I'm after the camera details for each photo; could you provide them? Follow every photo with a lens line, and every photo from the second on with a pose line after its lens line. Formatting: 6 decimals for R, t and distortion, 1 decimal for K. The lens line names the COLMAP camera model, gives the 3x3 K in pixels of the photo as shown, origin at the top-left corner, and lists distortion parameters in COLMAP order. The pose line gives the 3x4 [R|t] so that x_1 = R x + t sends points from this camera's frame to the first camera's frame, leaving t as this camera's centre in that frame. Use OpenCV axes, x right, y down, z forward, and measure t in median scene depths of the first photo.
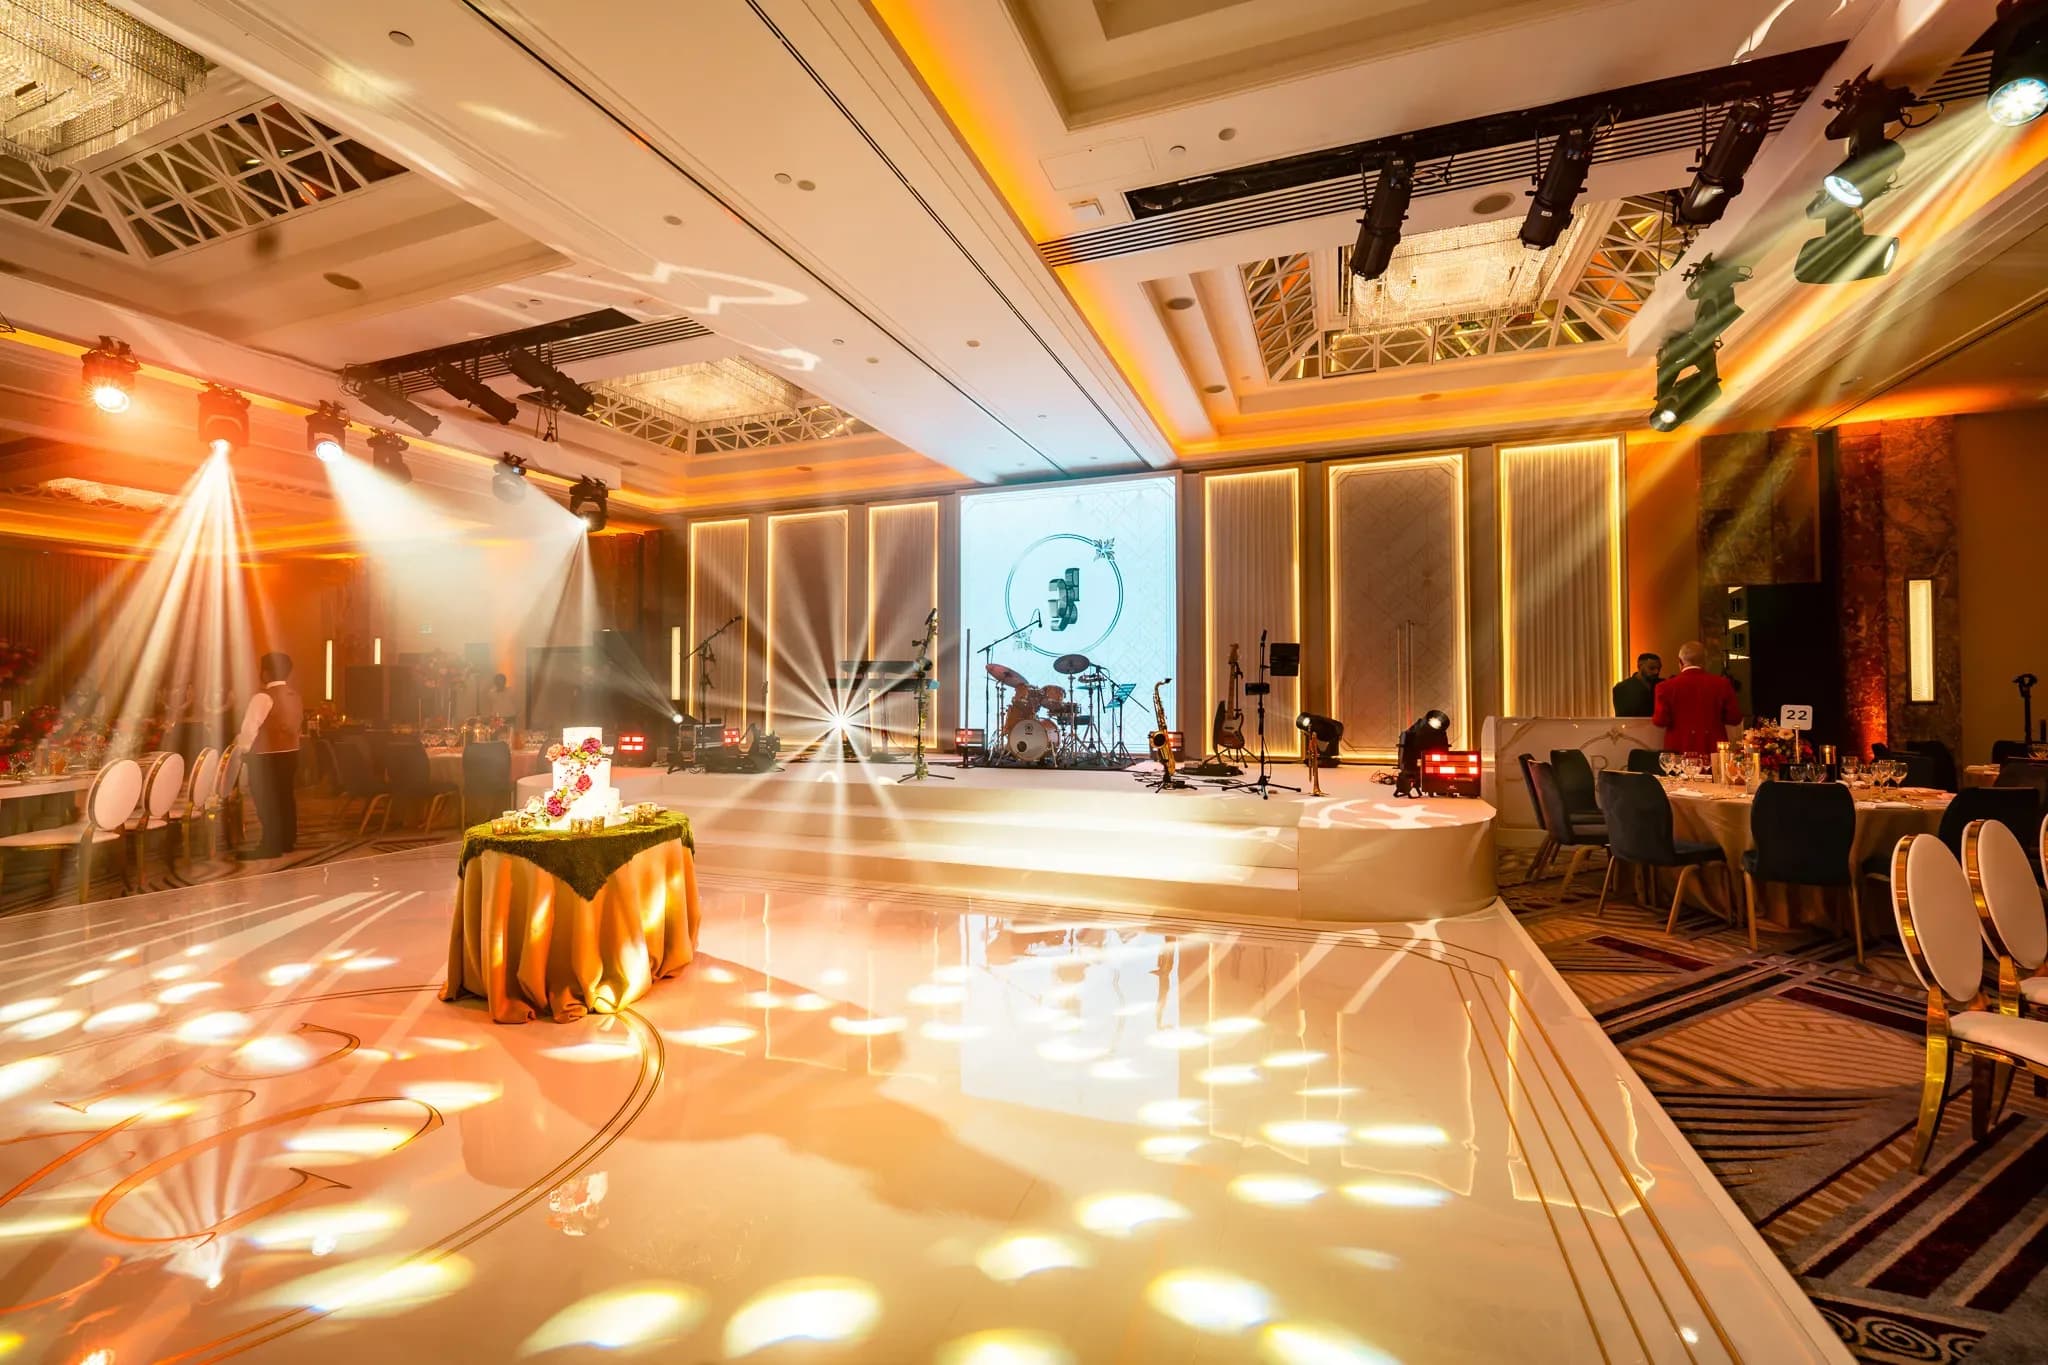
lens RADIAL K [[828.2, 0, 1036.8], [0, 828.2, 675.7], [0, 0, 1]] dist [-0.012961, 0.000610]
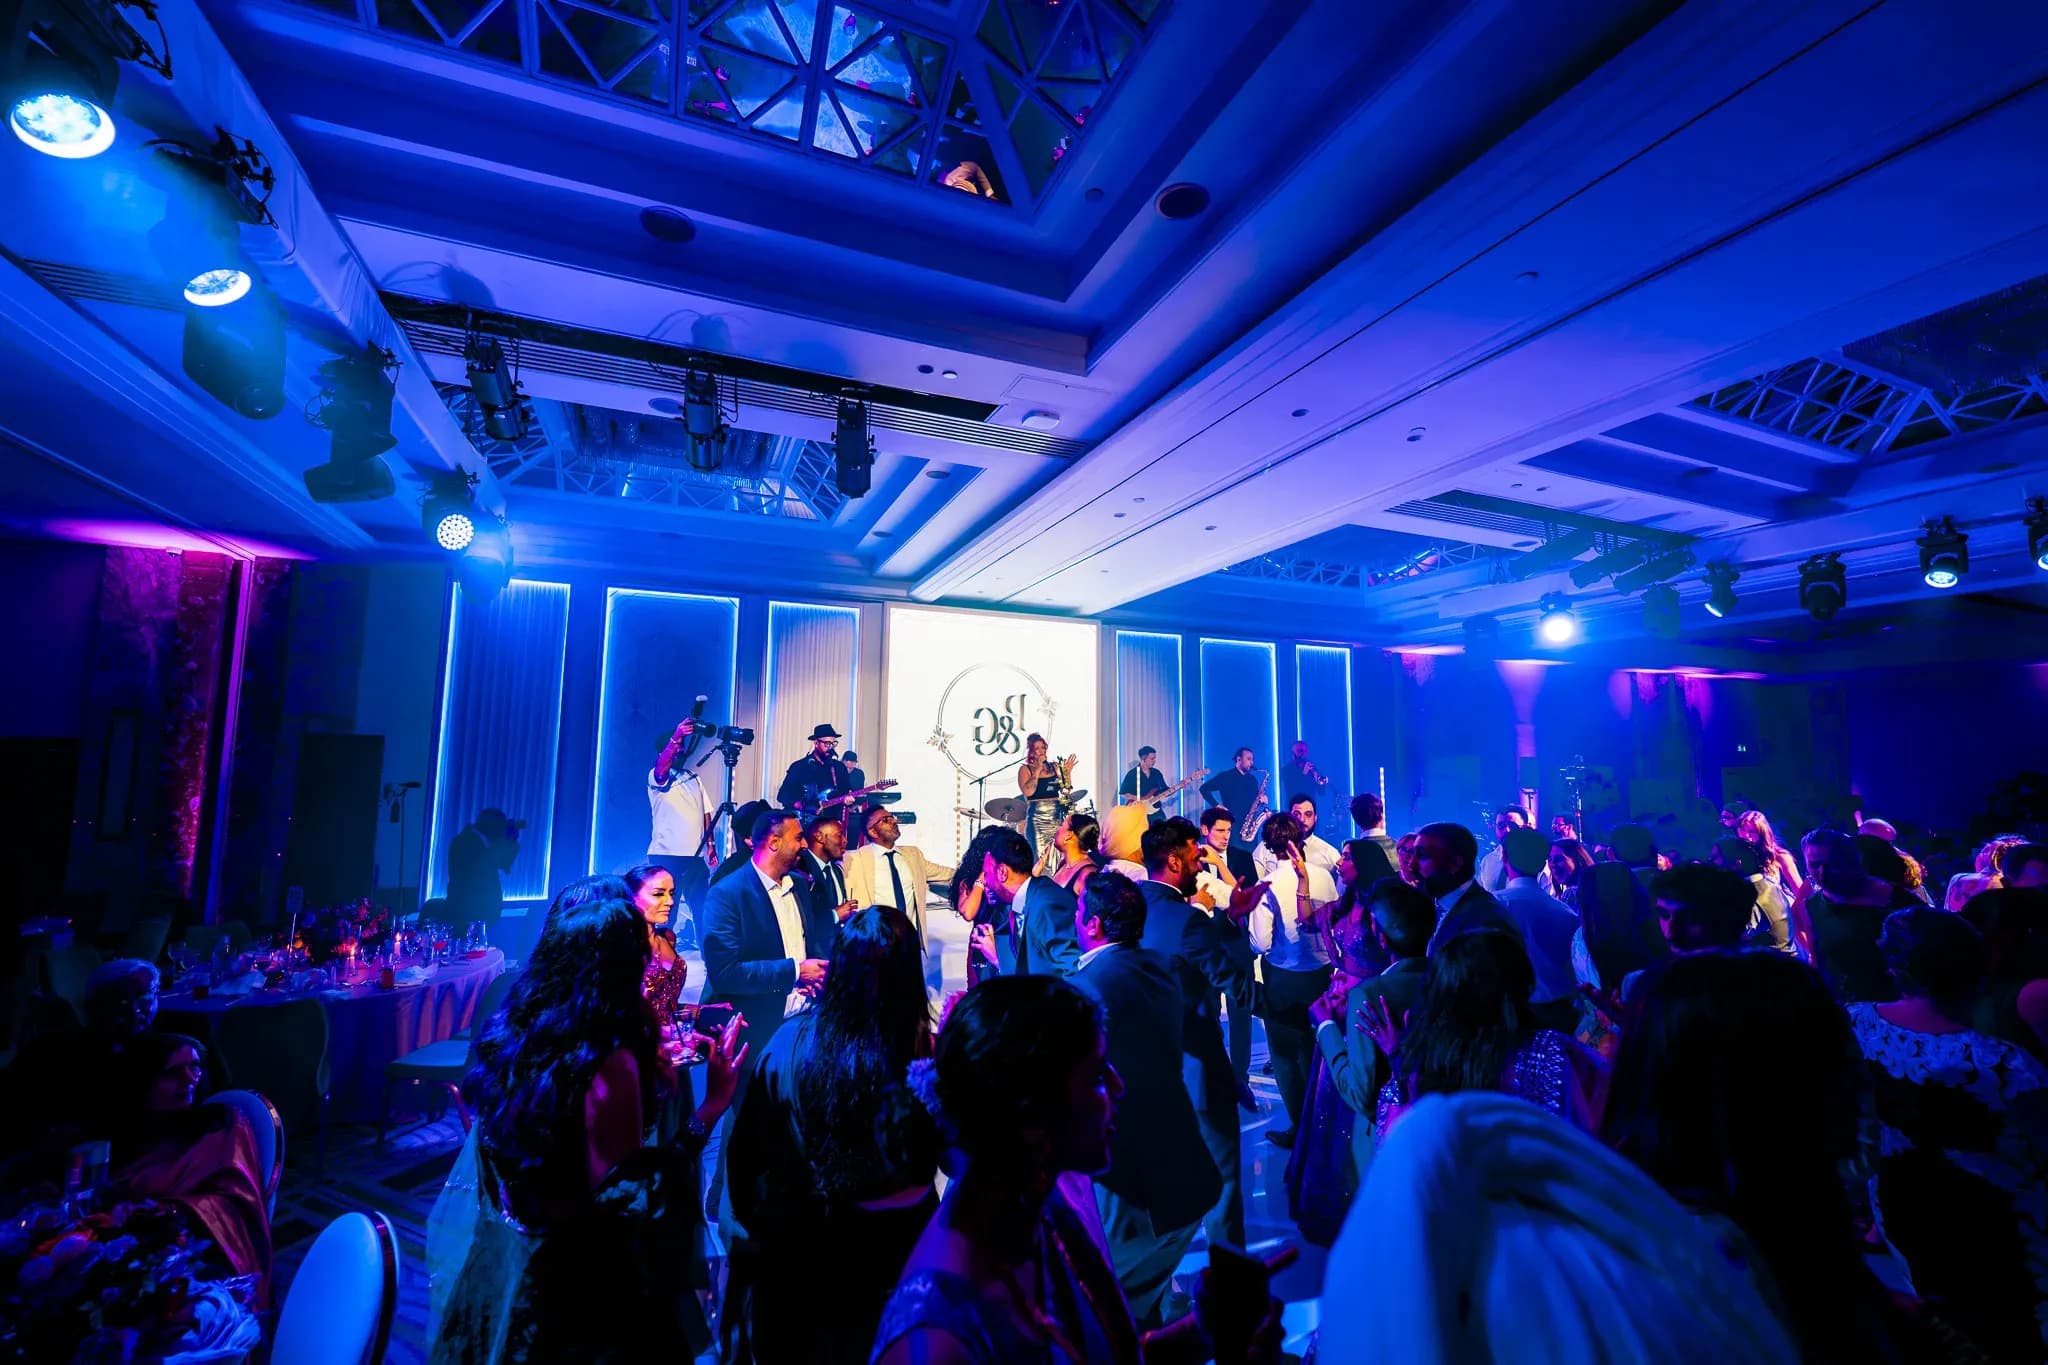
lens RADIAL K [[828.2, 0, 1017.1], [0, 828.2, 678.0], [0, 0, 1]] dist [-0.012961, 0.000610]
pose [[0.733017, 0.083247, 0.675097, -0.781669], [-0.024599, 0.995078, -0.095996, -0.067445], [-0.679765, 0.053760, 0.731457, 0.288850]]
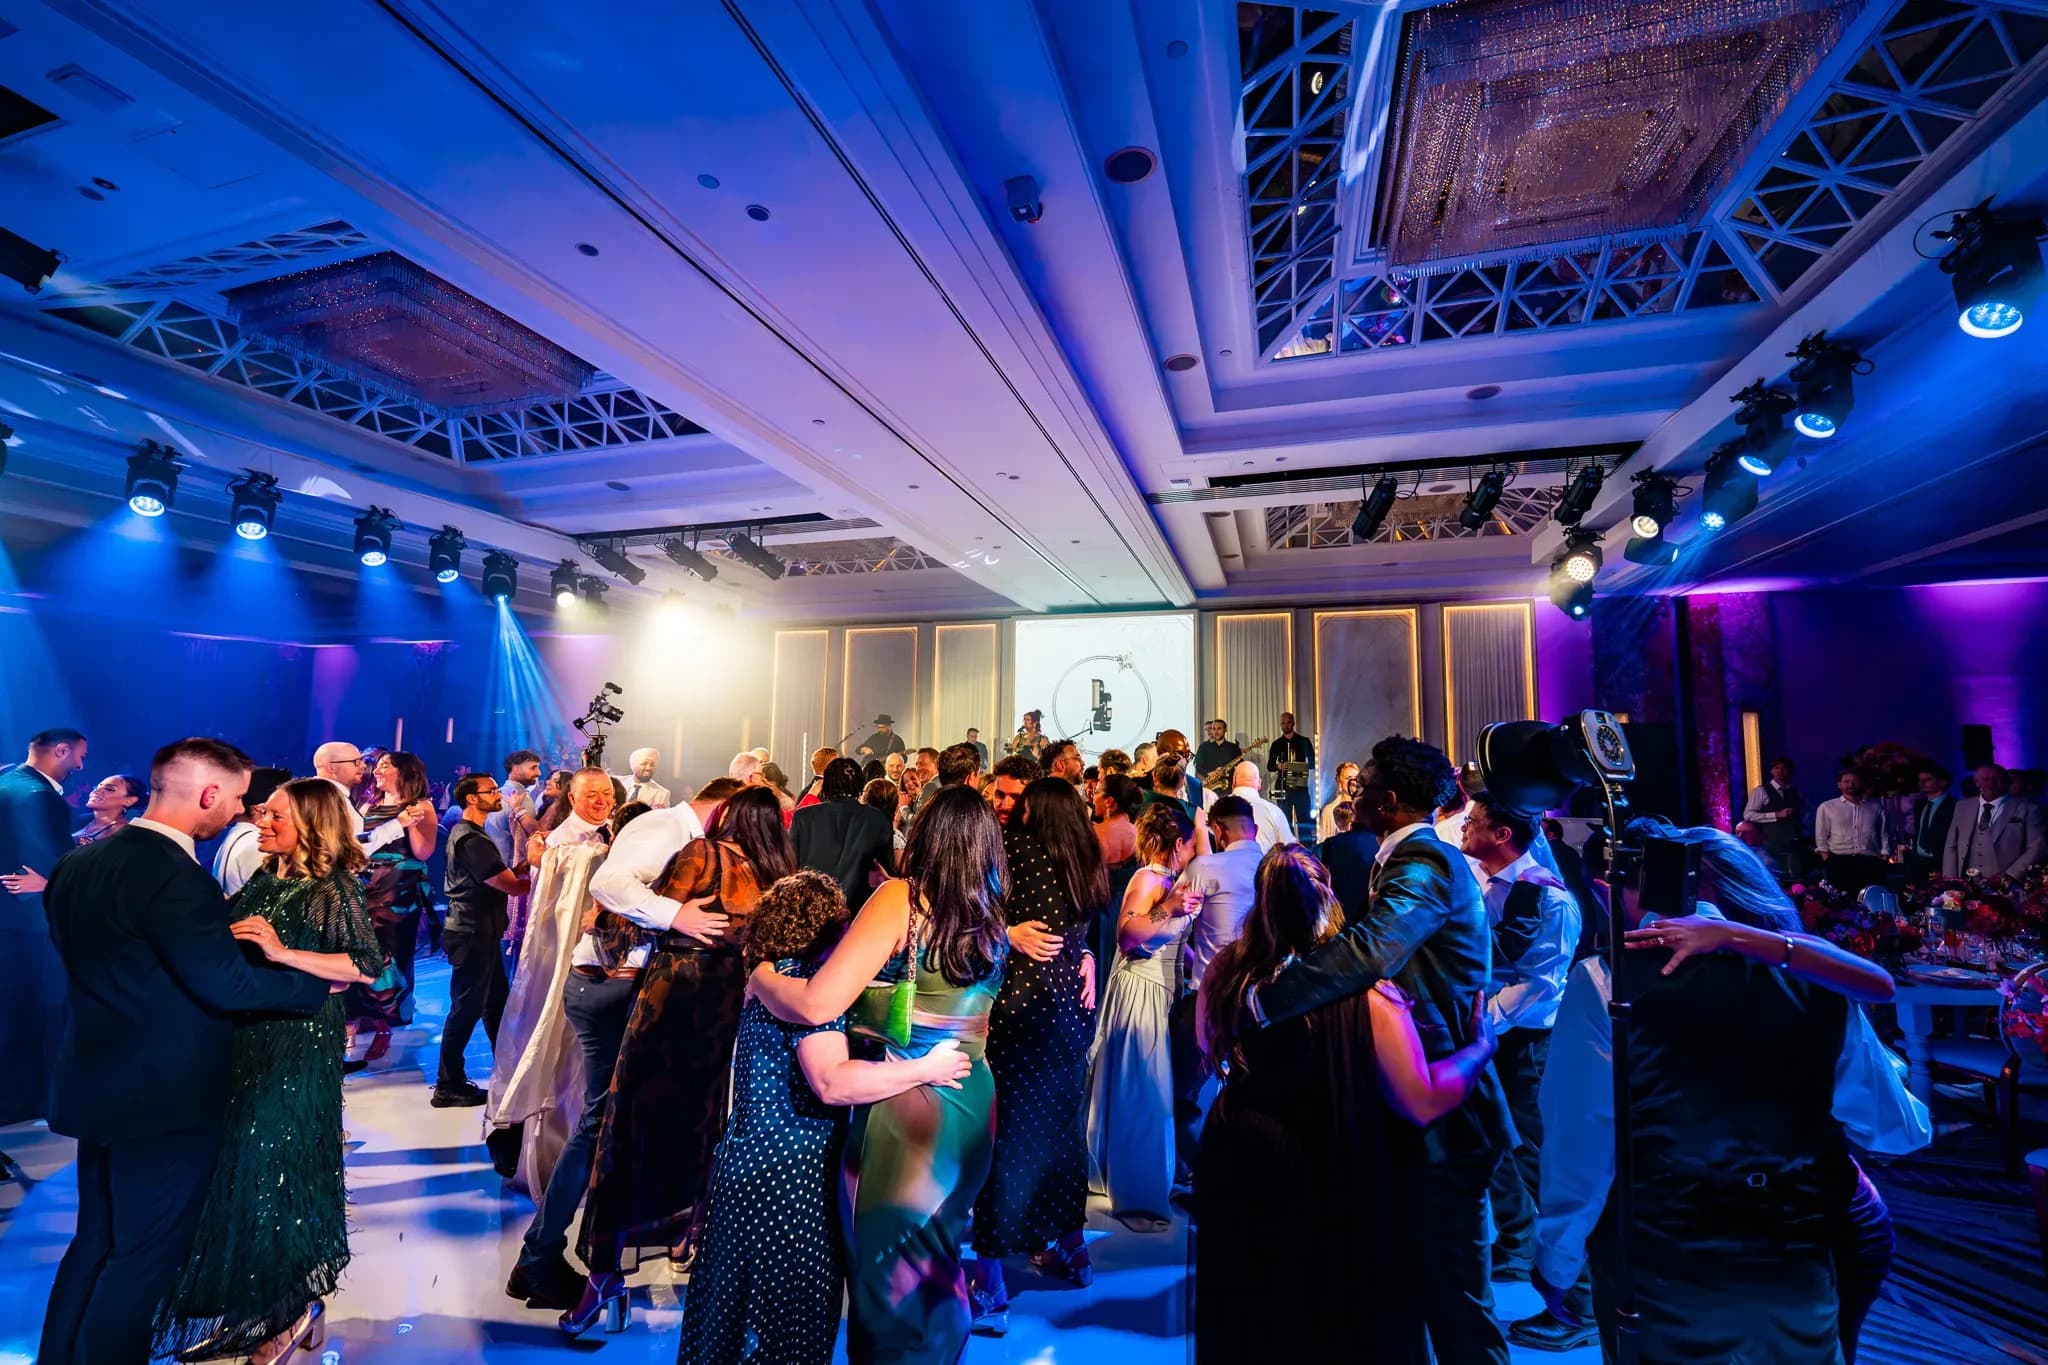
lens RADIAL K [[828.2, 0, 1029.1], [0, 828.2, 679.0], [0, 0, 1]] dist [-0.012961, 0.000610]
pose [[0.998372, 0.019236, 0.053689, -0.174346], [-0.015369, 0.997320, -0.071529, -0.056214], [-0.054921, 0.070587, 0.995993, -0.280184]]
